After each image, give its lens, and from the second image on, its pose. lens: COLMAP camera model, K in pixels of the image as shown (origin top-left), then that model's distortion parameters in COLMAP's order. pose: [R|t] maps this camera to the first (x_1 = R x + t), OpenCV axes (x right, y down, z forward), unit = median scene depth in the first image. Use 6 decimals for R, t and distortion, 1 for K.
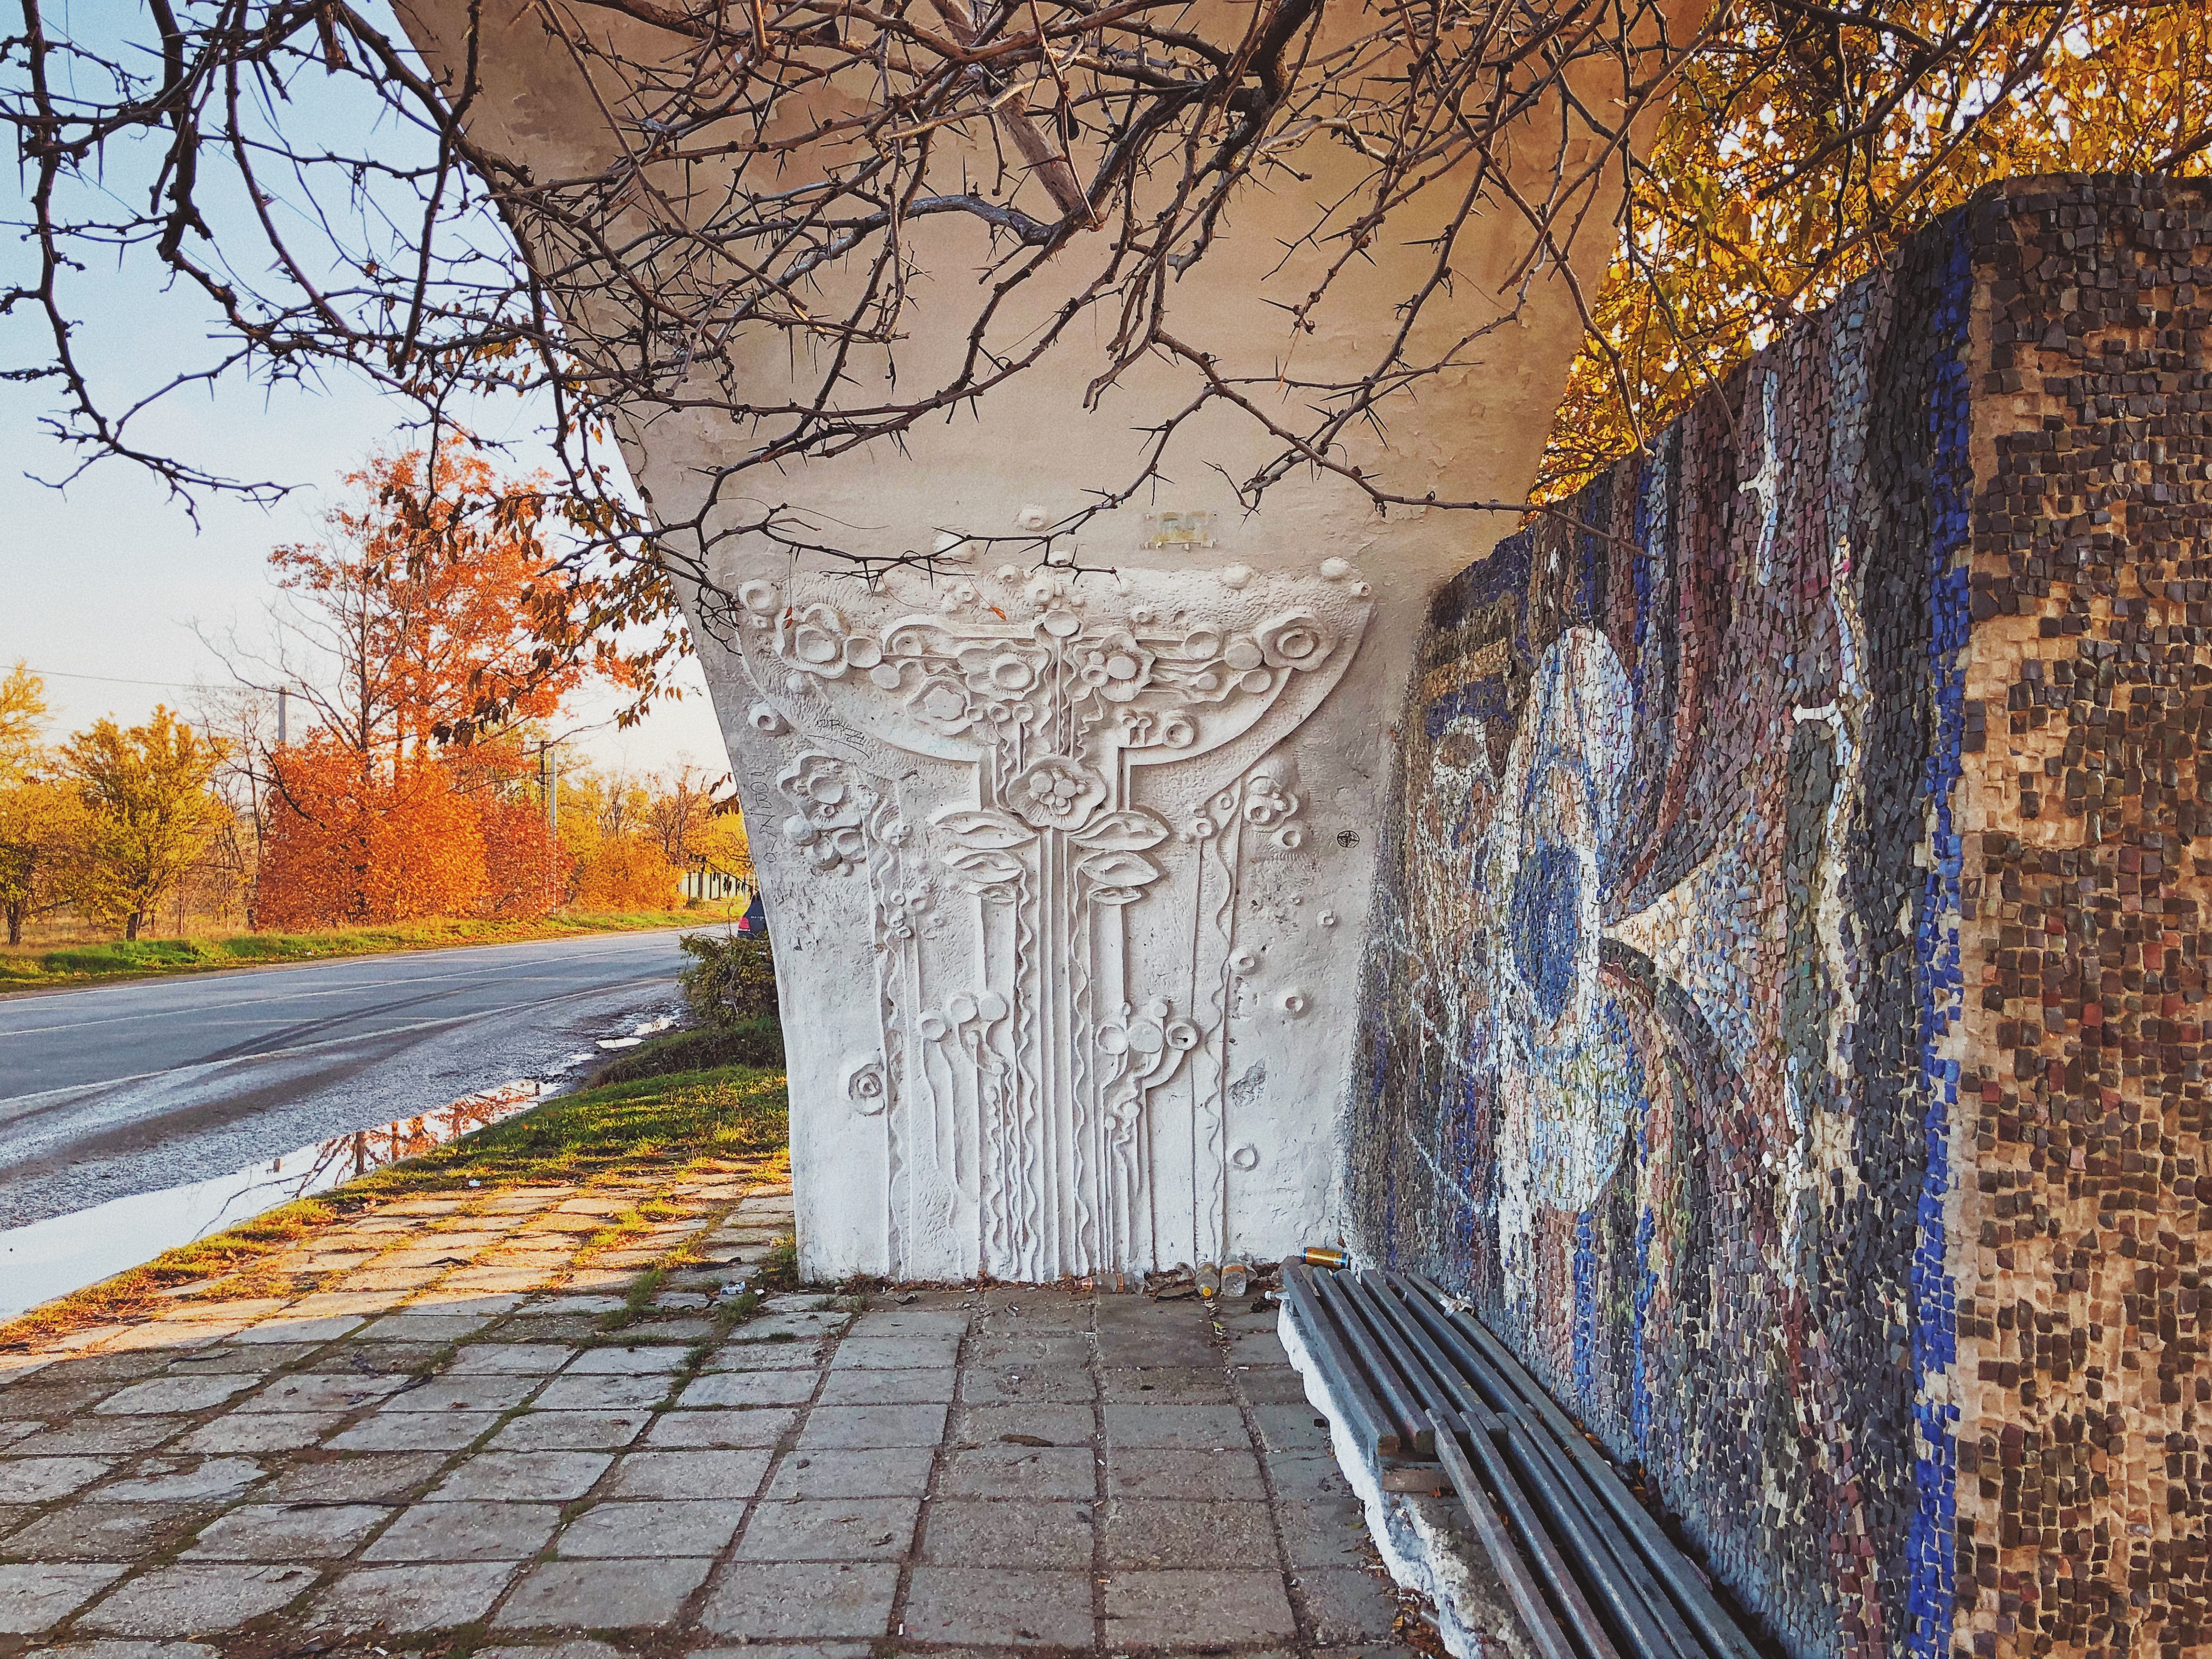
lens RADIAL K [[1872.2, 0, 1105.6], [0, 1872.2, 883.2], [0, 0, 1]] dist [0.026255, -0.005360]
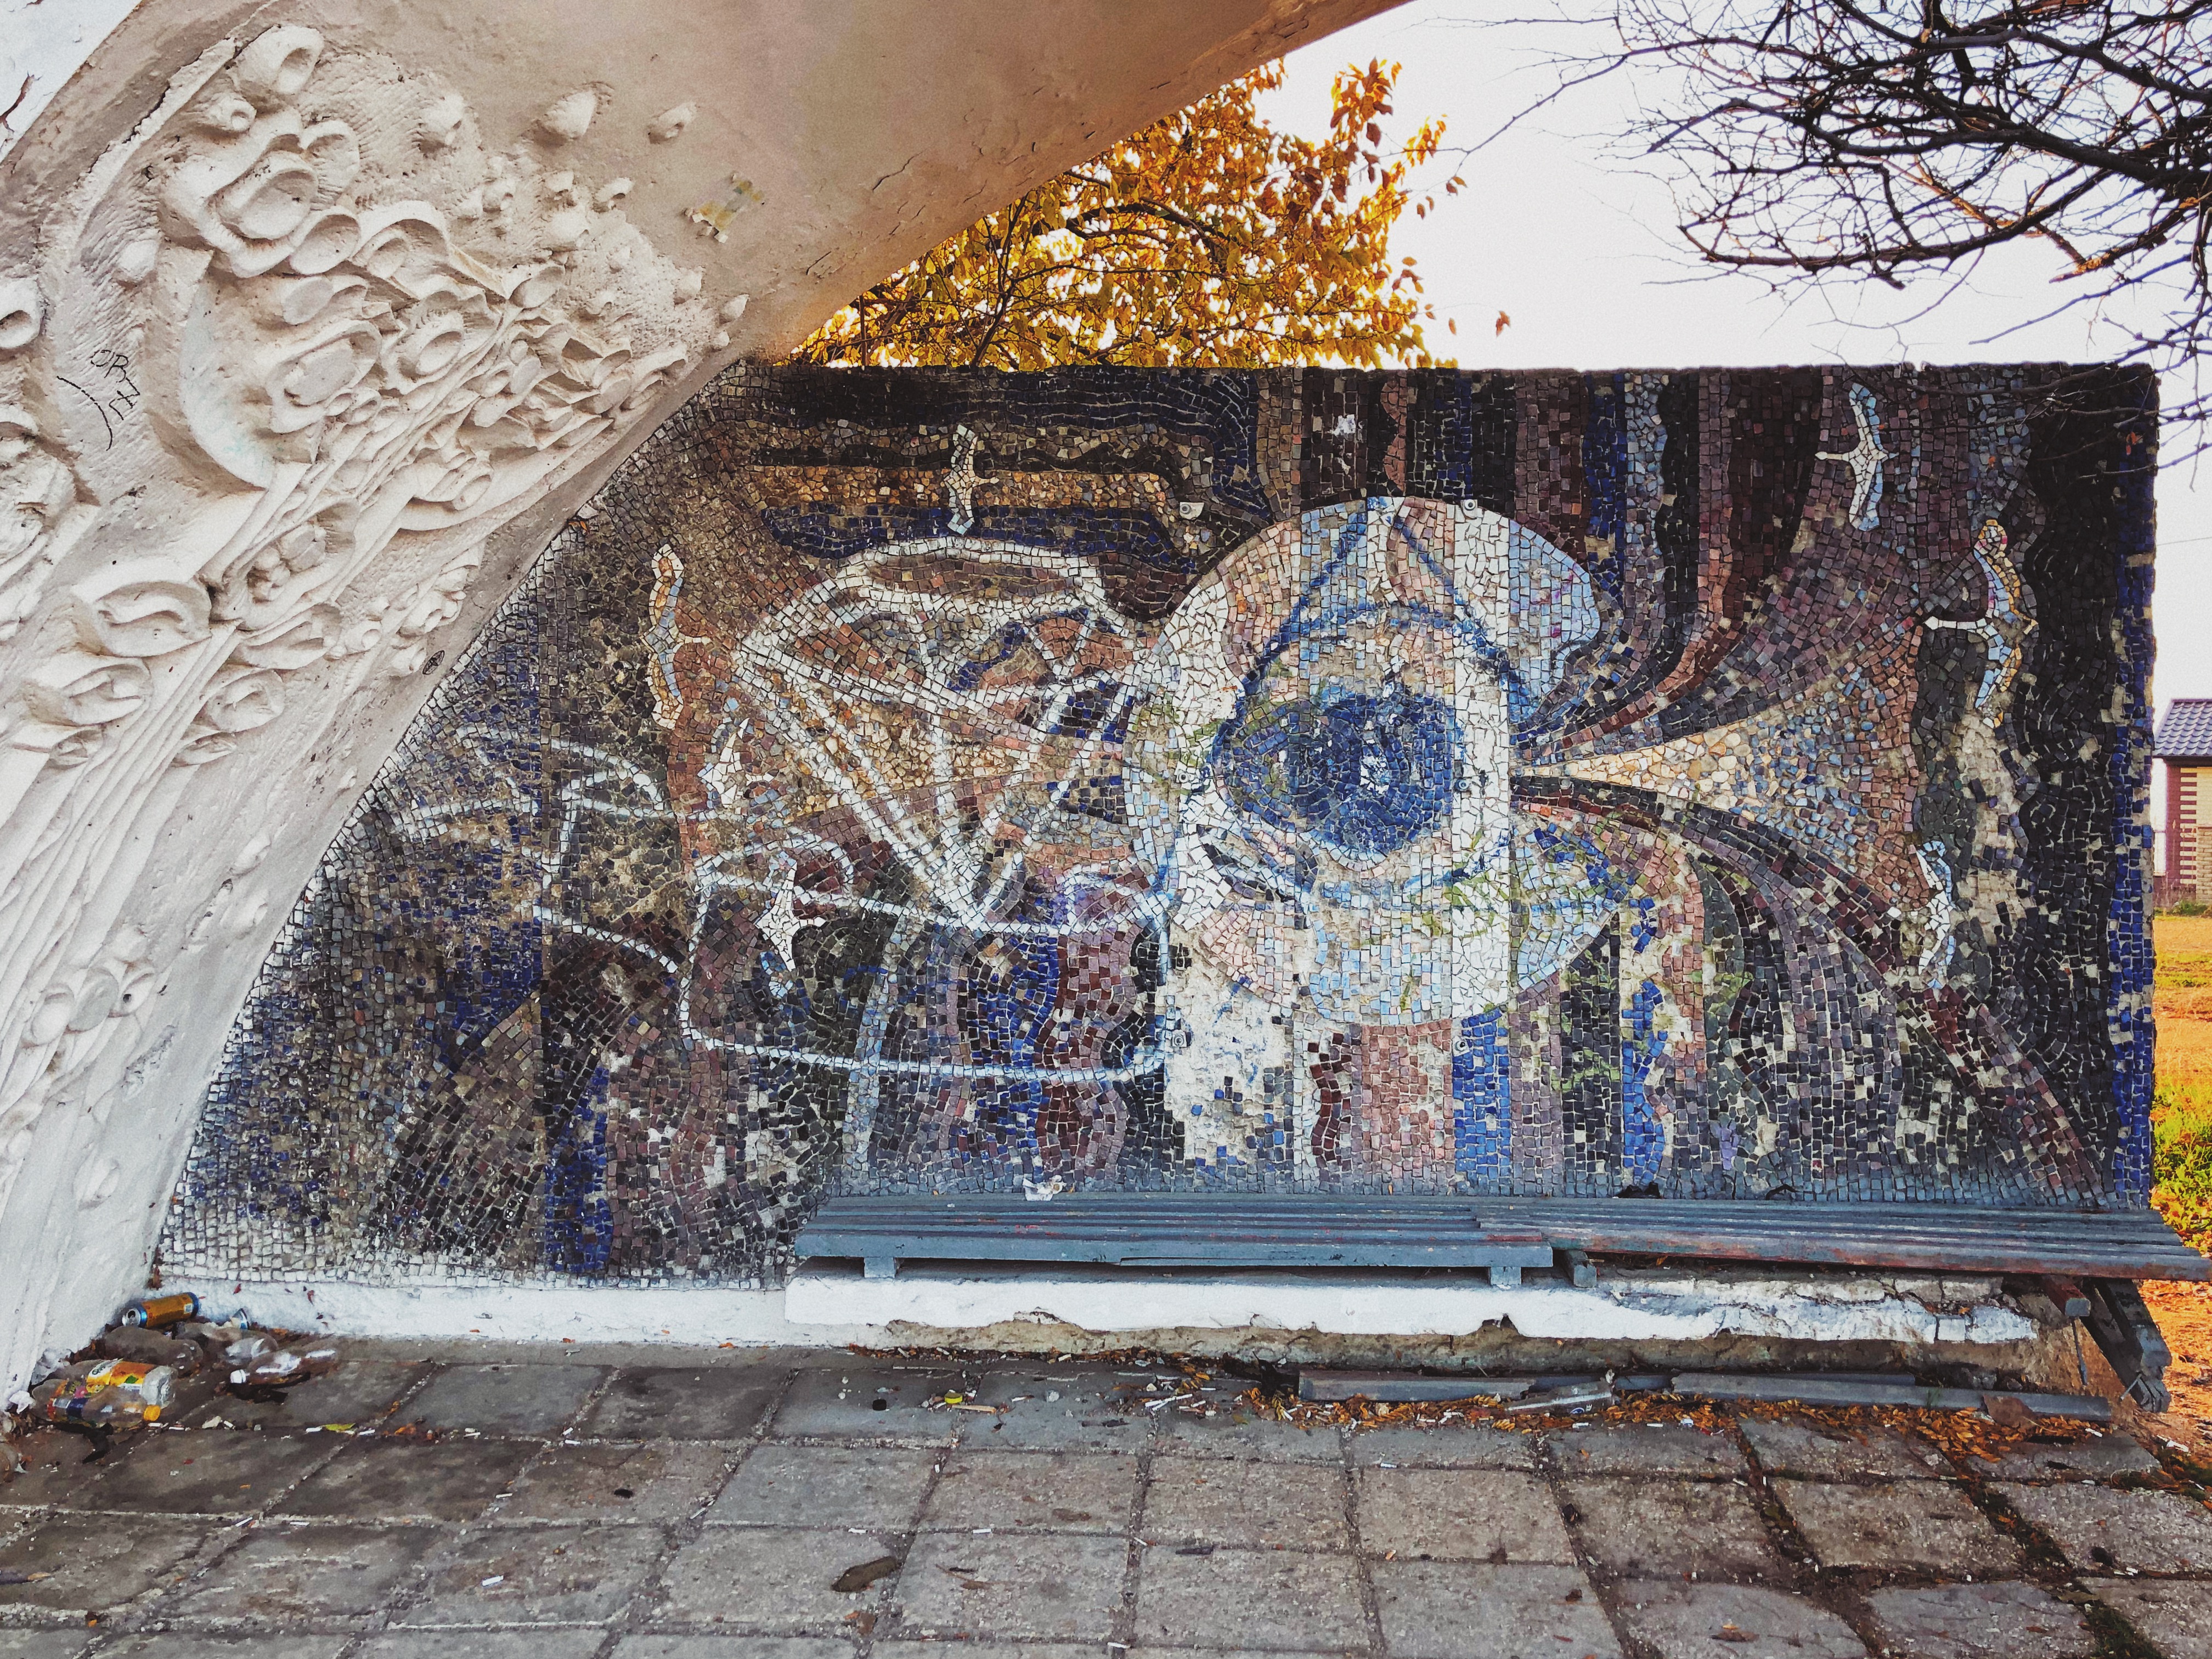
lens RADIAL K [[1865.5, 0, 1148.6], [0, 1865.5, 779.1], [0, 0, 1]] dist [0.034426, -0.013134]
pose [[0.064258, -0.025111, 0.997617, -0.692876], [-0.002815, 0.999675, 0.025344, 0.001341], [-0.997929, -0.004437, 0.064167, 0.869706]]
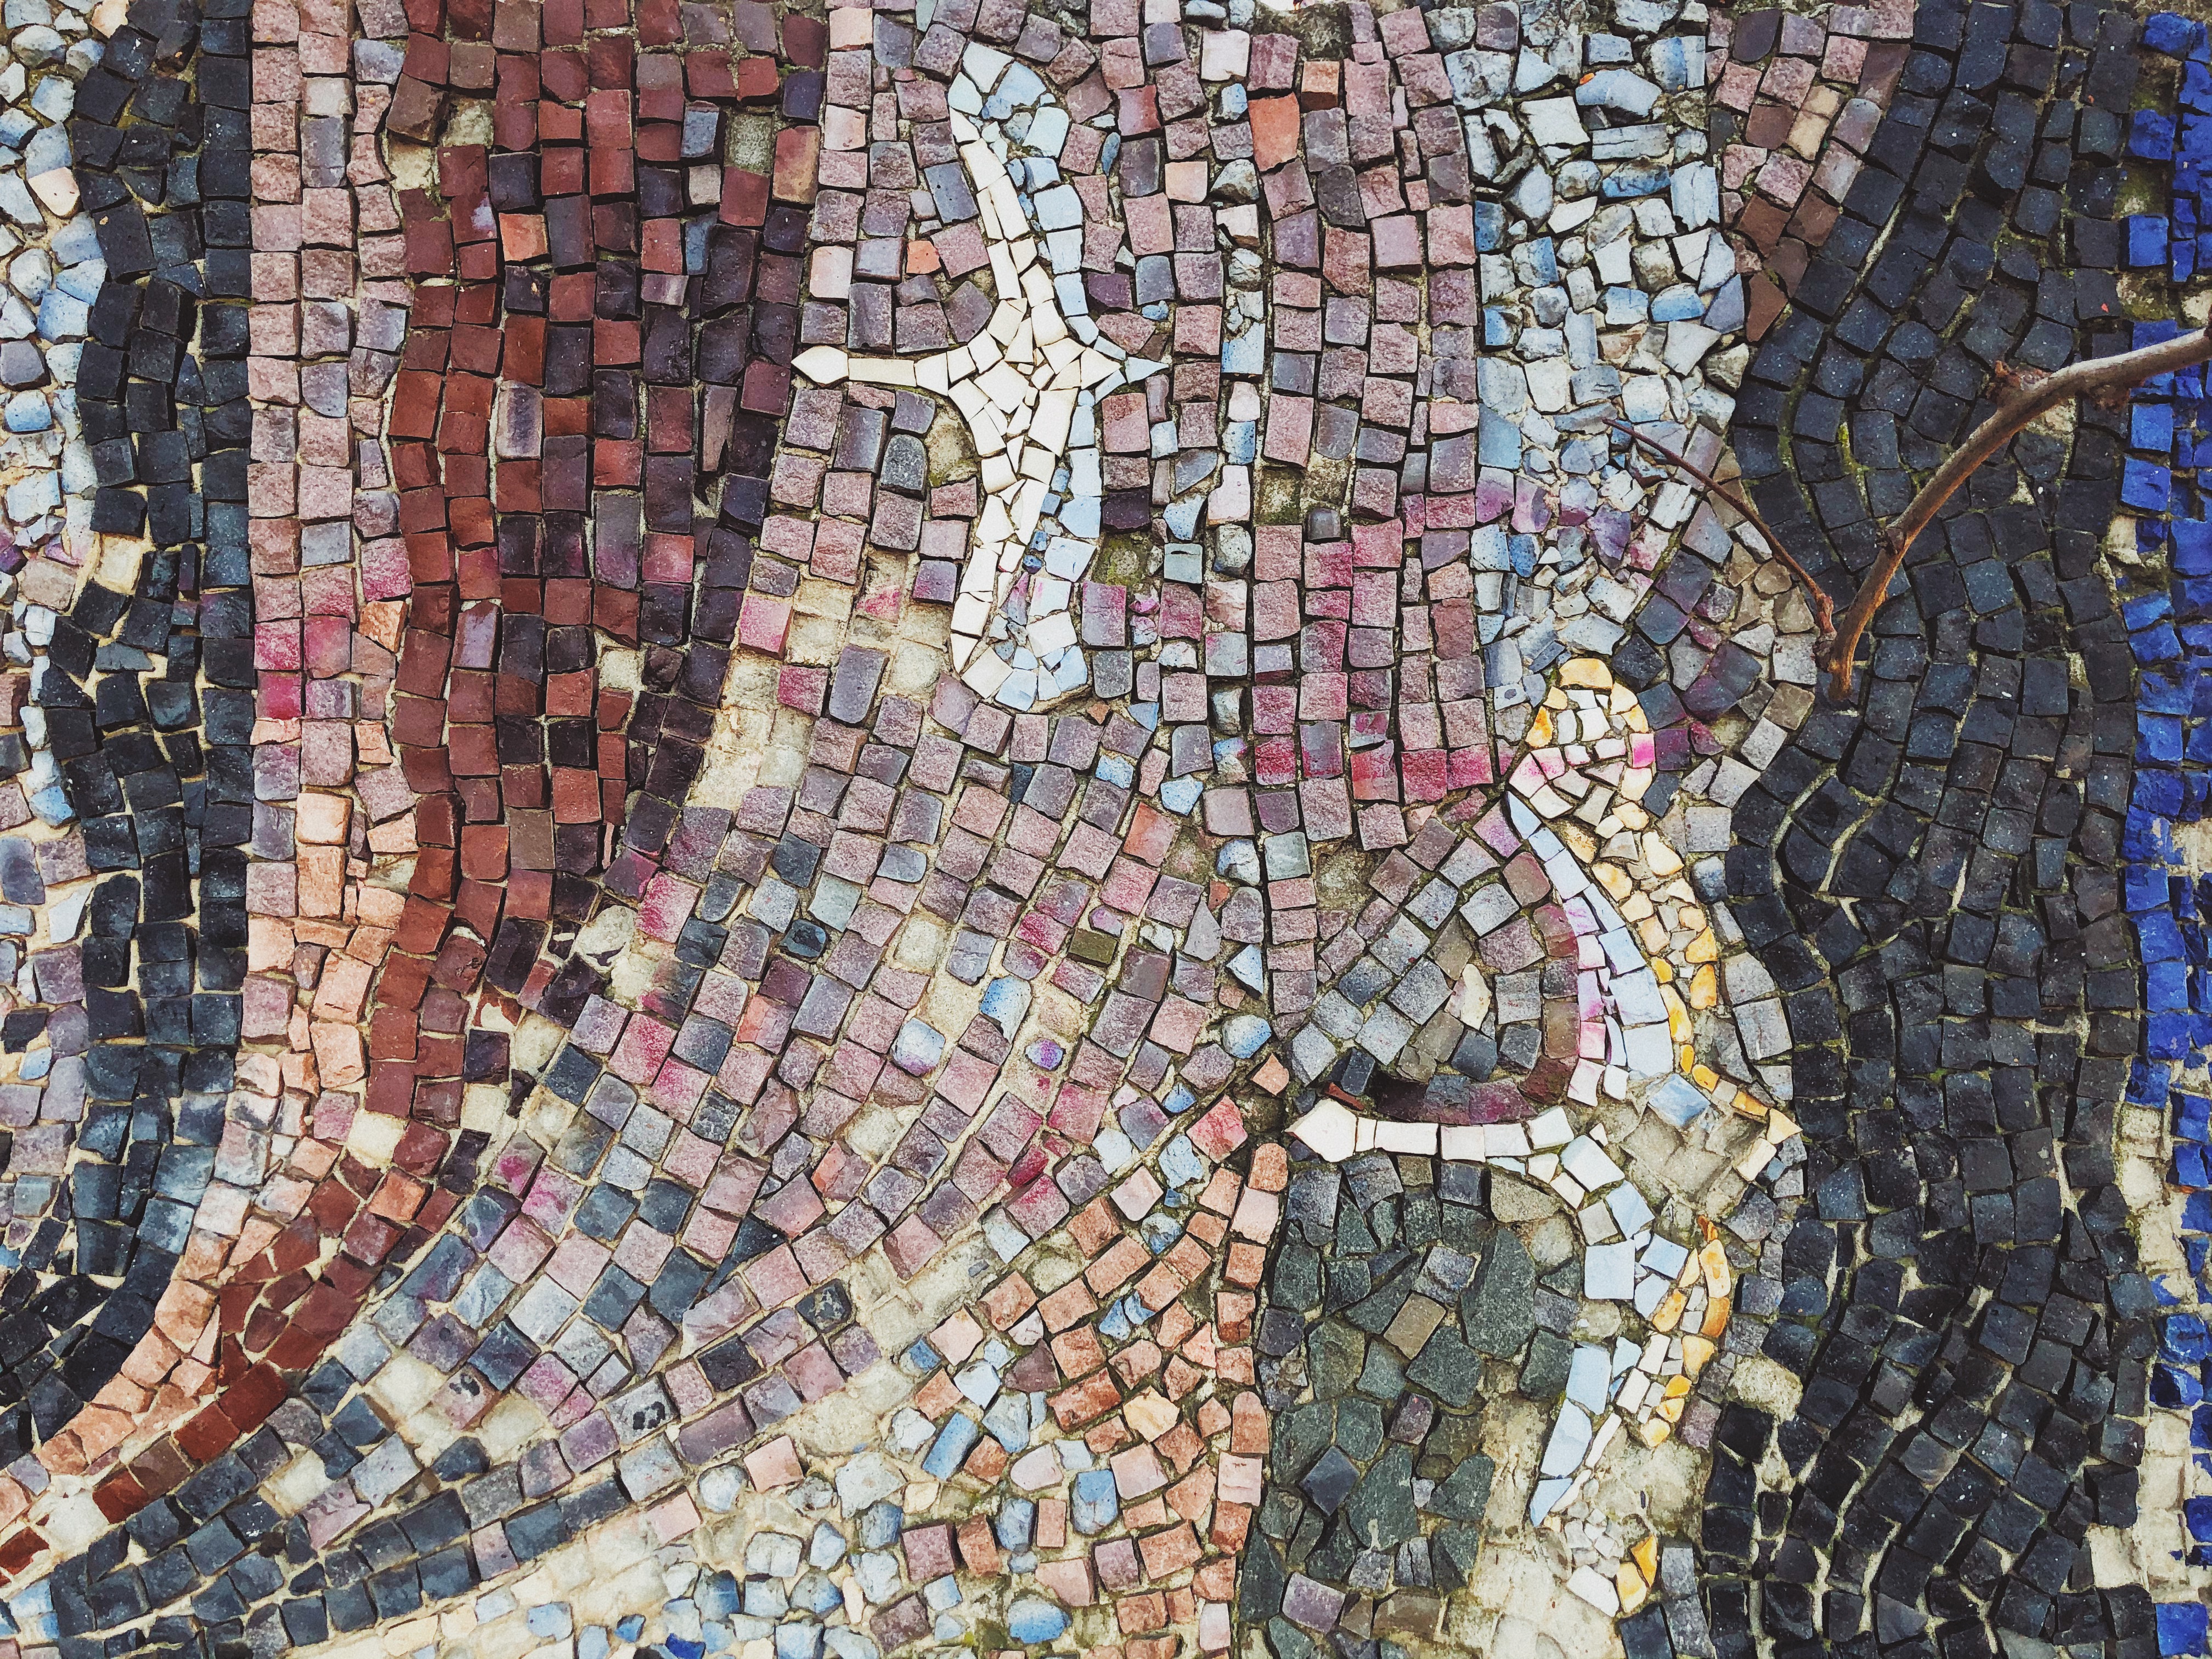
lens RADIAL K [[1817.0, 0, 1106.0], [0, 1817.0, 829.5], [0, 0, 1]] dist [0.017716, -0.002108]
pose [[0.014747, 0.017062, 0.999746, 0.022026], [0.002904, 0.999849, -0.017106, -0.077916], [-0.999887, 0.003155, 0.014695, 0.580521]]
